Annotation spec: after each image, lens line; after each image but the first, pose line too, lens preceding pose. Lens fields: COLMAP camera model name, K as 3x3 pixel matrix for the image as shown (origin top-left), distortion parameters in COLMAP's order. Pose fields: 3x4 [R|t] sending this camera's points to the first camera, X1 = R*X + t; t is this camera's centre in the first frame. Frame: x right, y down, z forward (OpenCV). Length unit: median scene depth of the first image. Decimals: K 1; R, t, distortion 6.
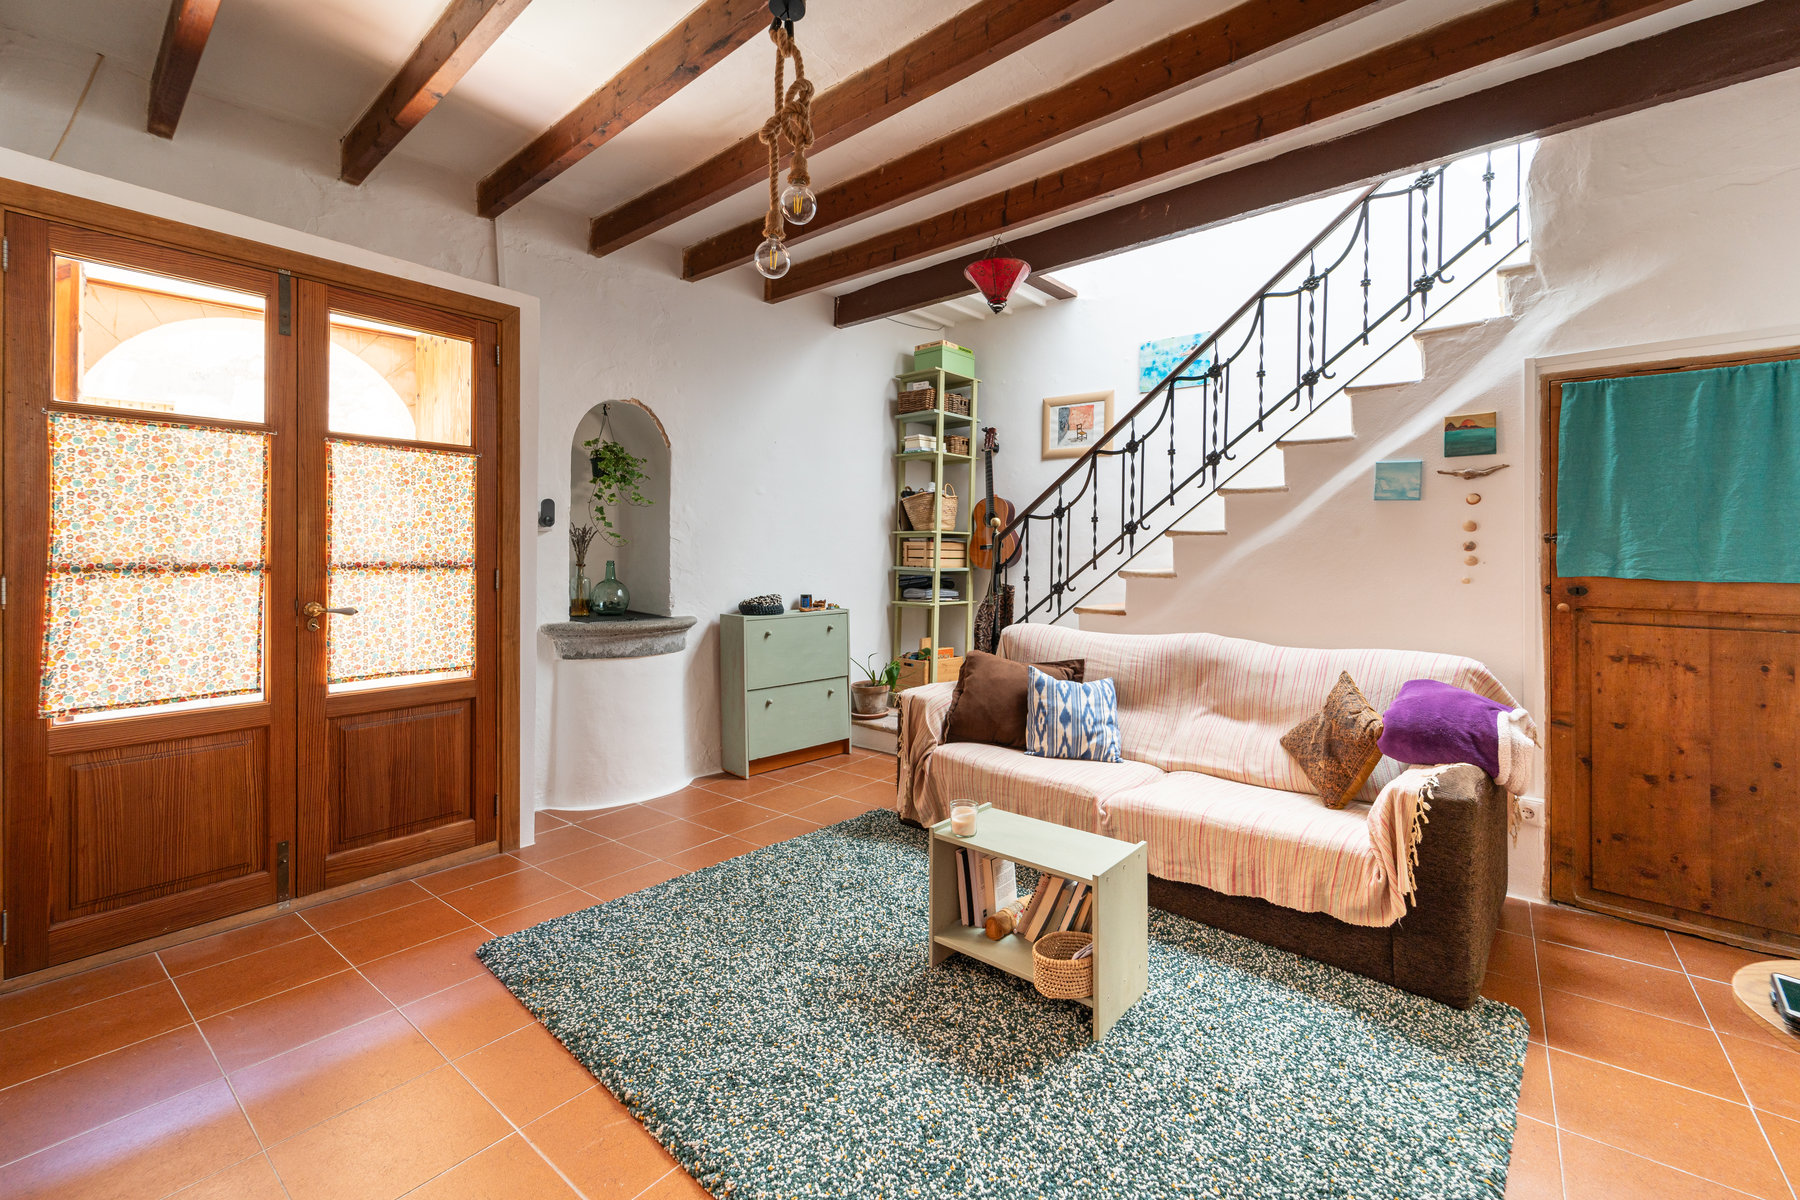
lens RADIAL K [[736.6, 0, 906.0], [0, 736.6, 622.8], [0, 0, 1]] dist [-0.000459, -0.000157]
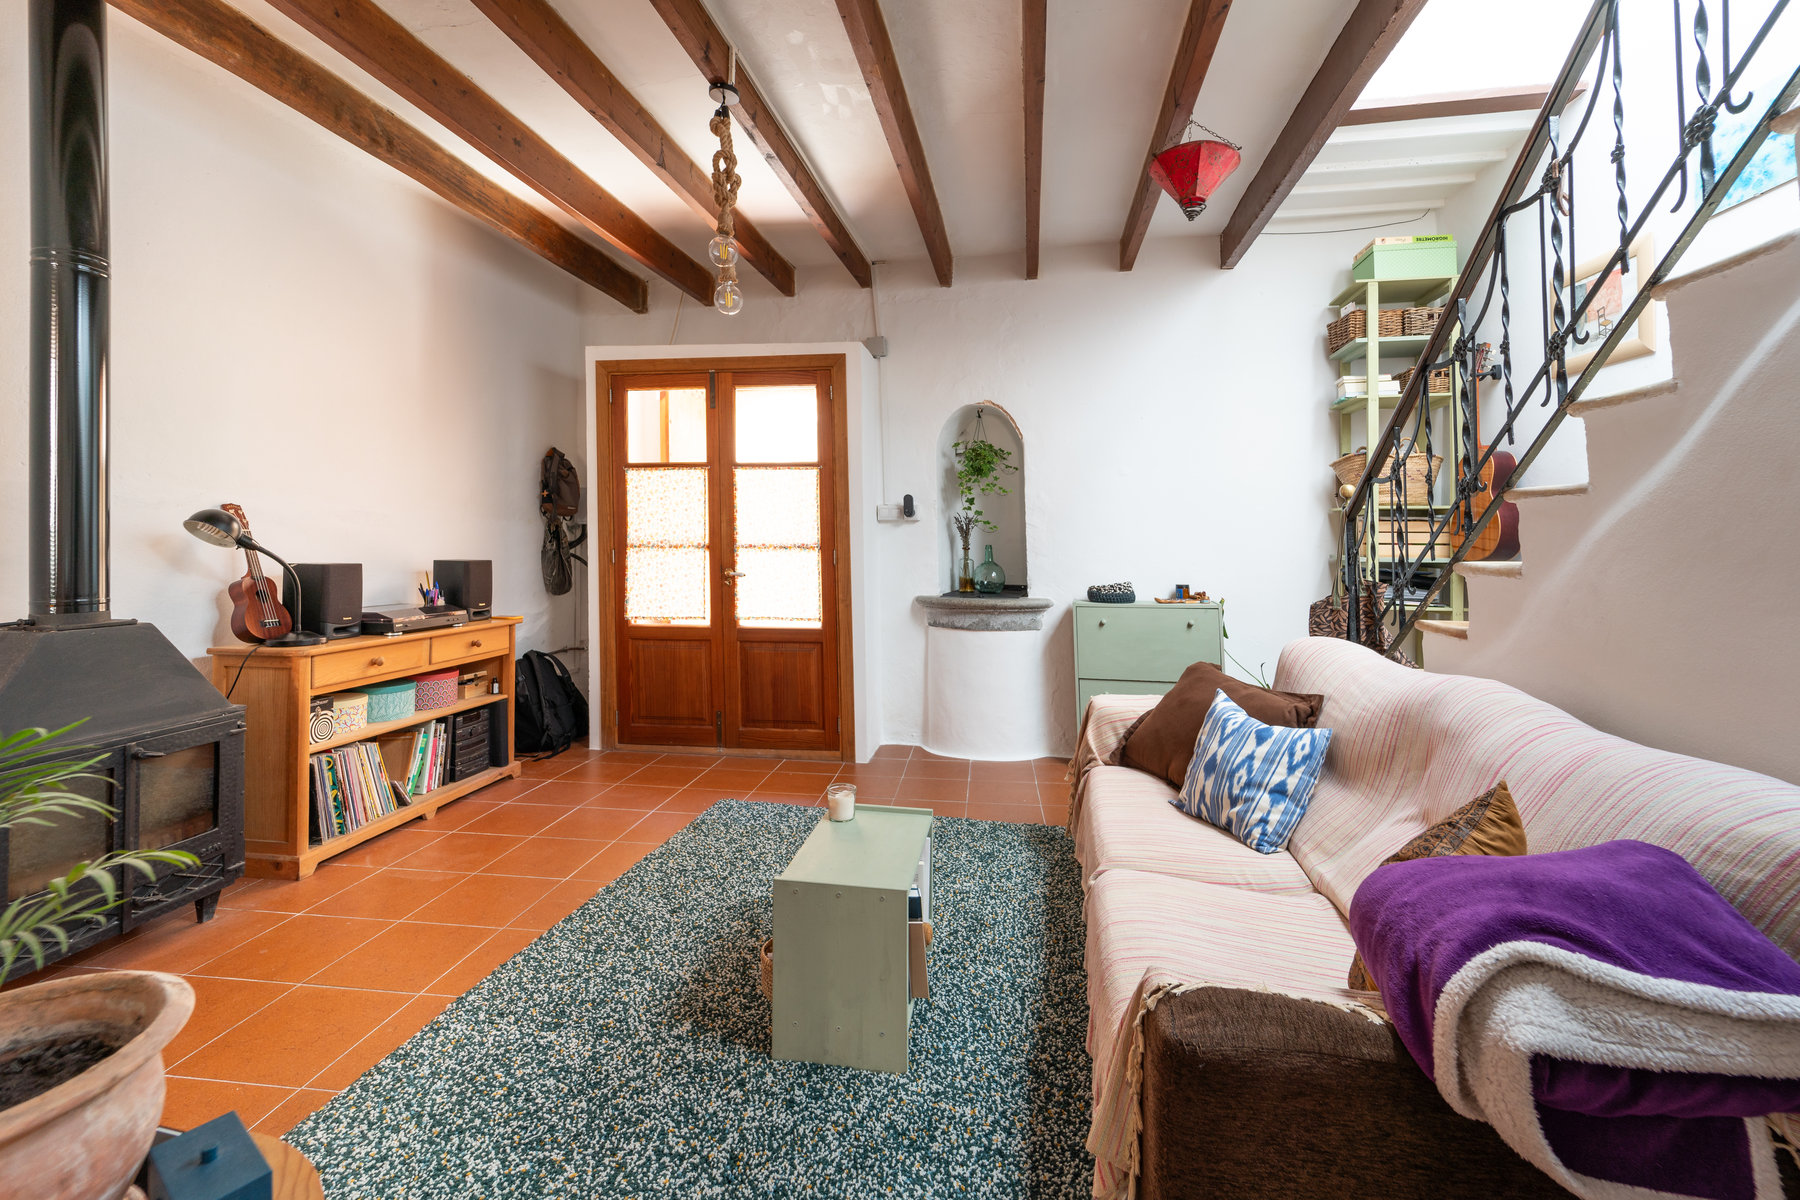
lens RADIAL K [[757.6, 0, 923.2], [0, 757.6, 605.9], [0, 0, 1]] dist [0.000263, -0.000373]
pose [[0.533877, 0.069468, -0.842704, 0.750837], [-0.078615, 0.996381, 0.032332, -0.028852], [0.841900, 0.048988, 0.537405, 0.413575]]
